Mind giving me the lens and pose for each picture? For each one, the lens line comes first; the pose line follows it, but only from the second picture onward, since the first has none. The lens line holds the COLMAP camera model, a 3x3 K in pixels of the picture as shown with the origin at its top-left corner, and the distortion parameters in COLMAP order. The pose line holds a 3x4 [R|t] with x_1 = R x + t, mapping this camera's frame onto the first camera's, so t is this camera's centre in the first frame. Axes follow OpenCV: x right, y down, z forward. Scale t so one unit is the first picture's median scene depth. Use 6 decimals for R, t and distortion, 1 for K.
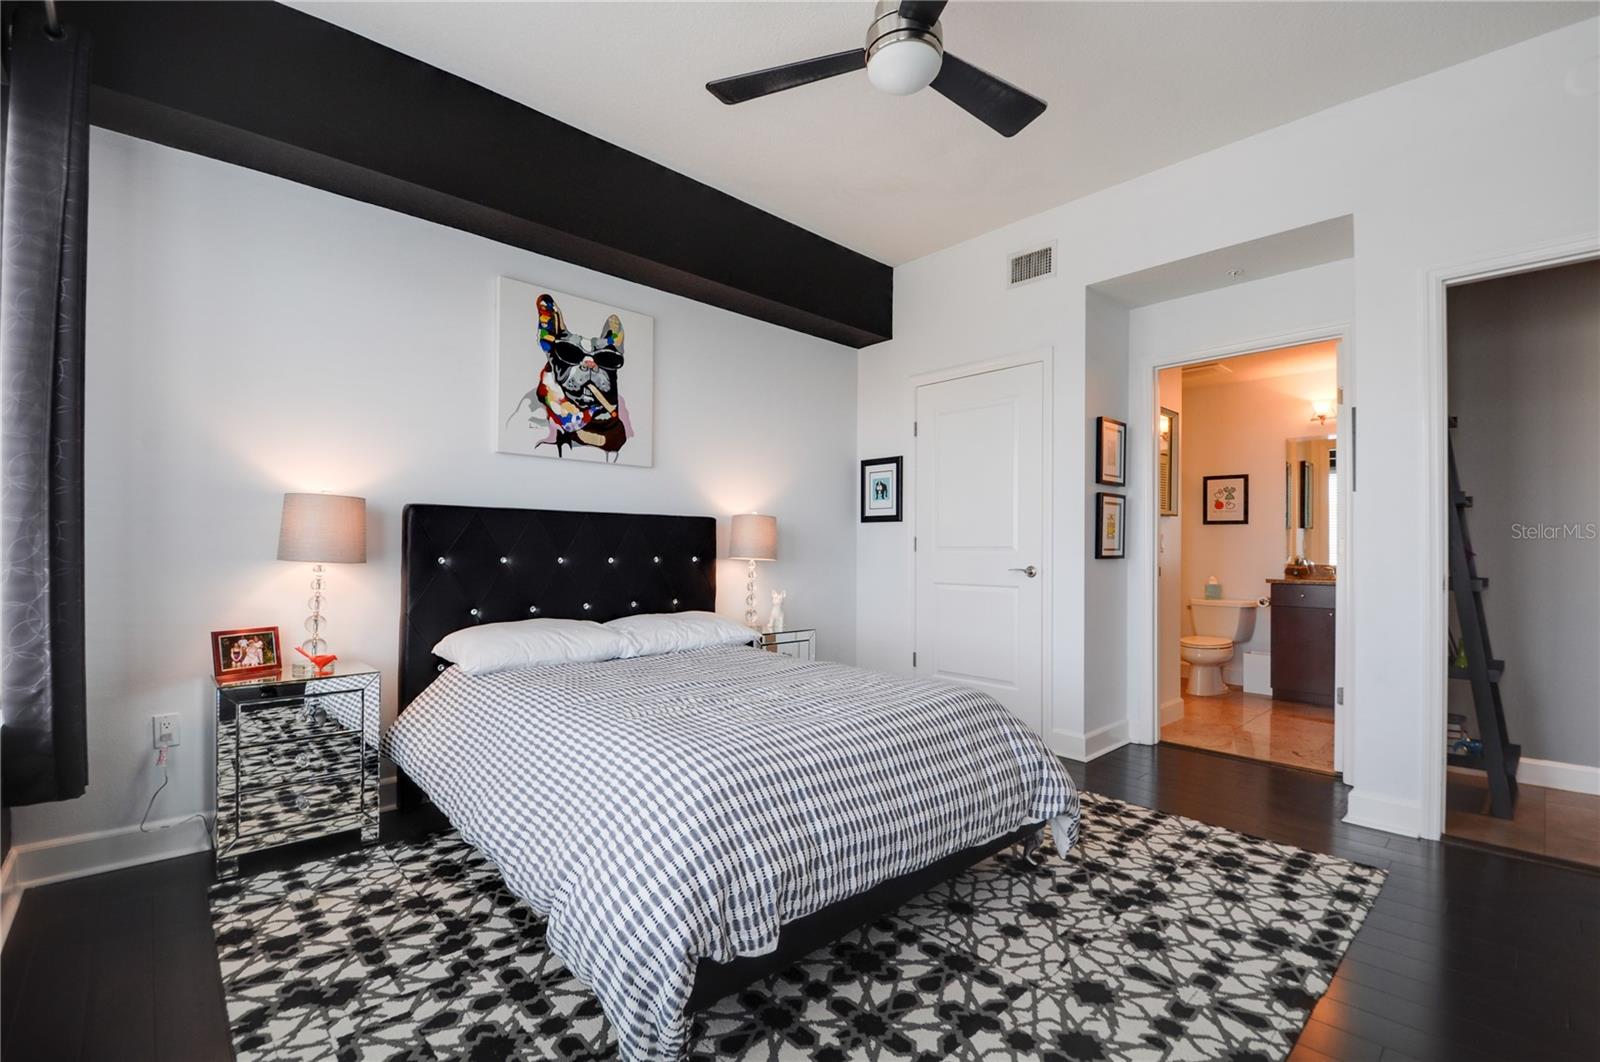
lens RADIAL K [[697.3, 0, 798.5], [0, 697.3, 536.3], [0, 0, 1]] dist [-0.003939, -0.005683]
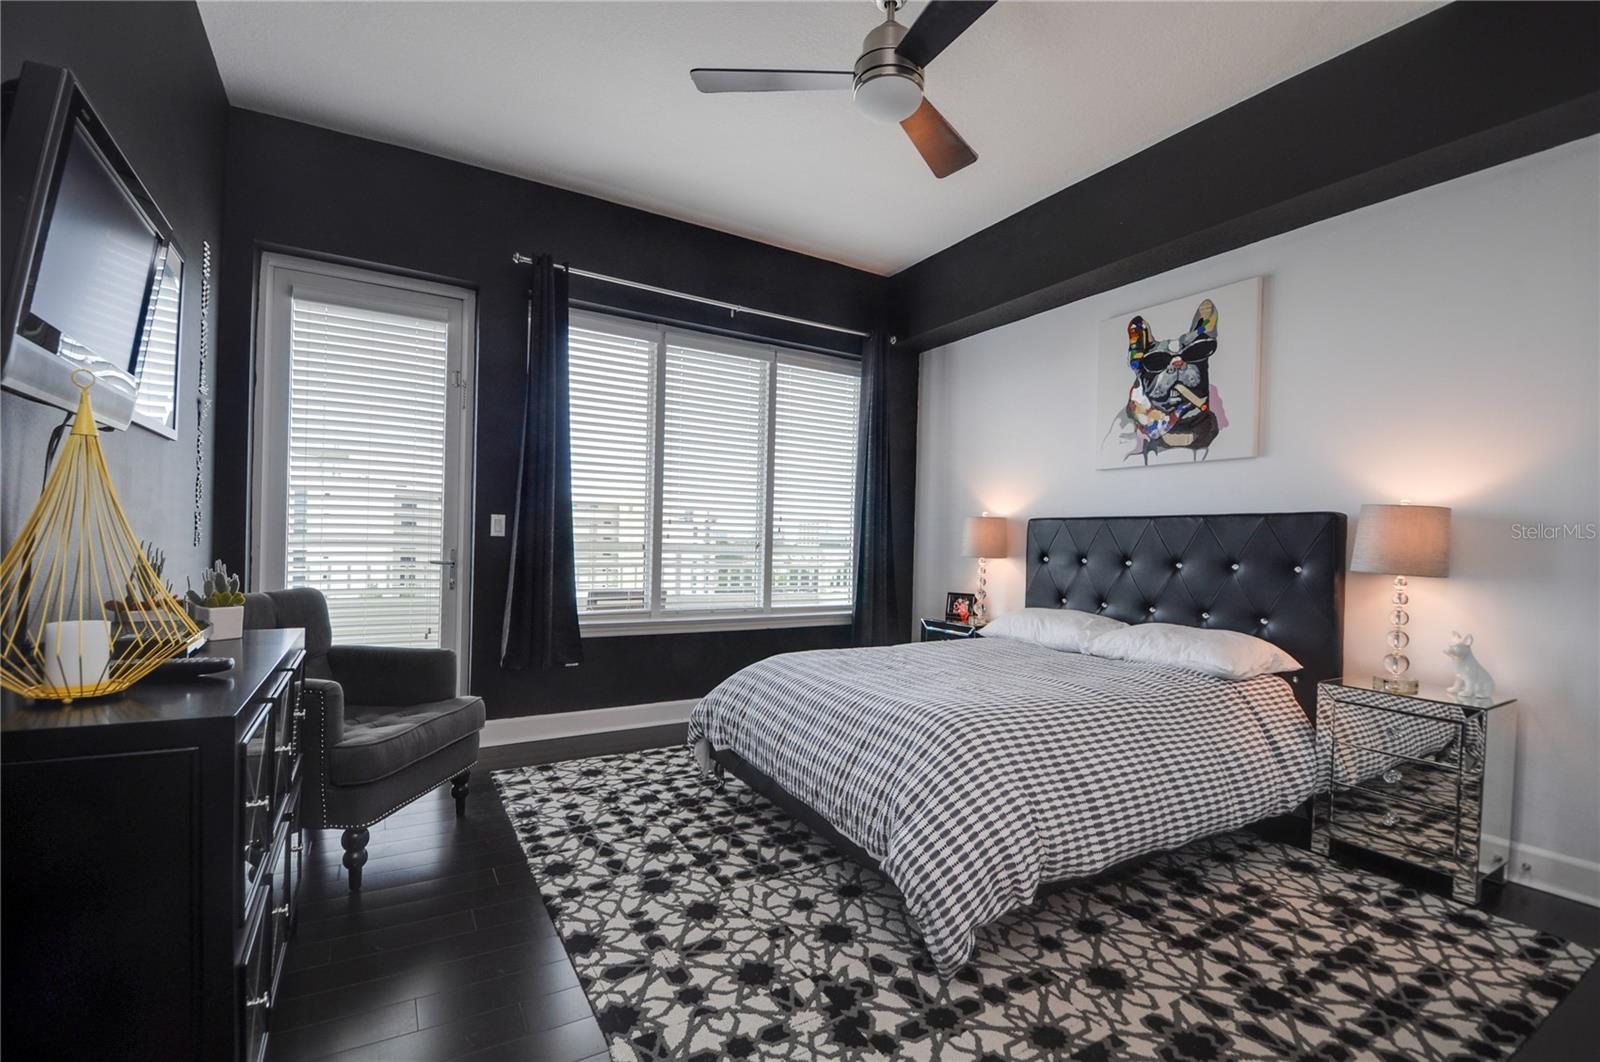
lens RADIAL K [[697.3, 0, 795.7], [0, 697.3, 544.3], [0, 0, 1]] dist [-0.003939, -0.005683]
pose [[-0.206577, -0.010402, -0.978375, 1.127308], [-0.012658, 0.999888, -0.007958, 0.029025], [0.978348, 0.010740, -0.206686, 1.008993]]
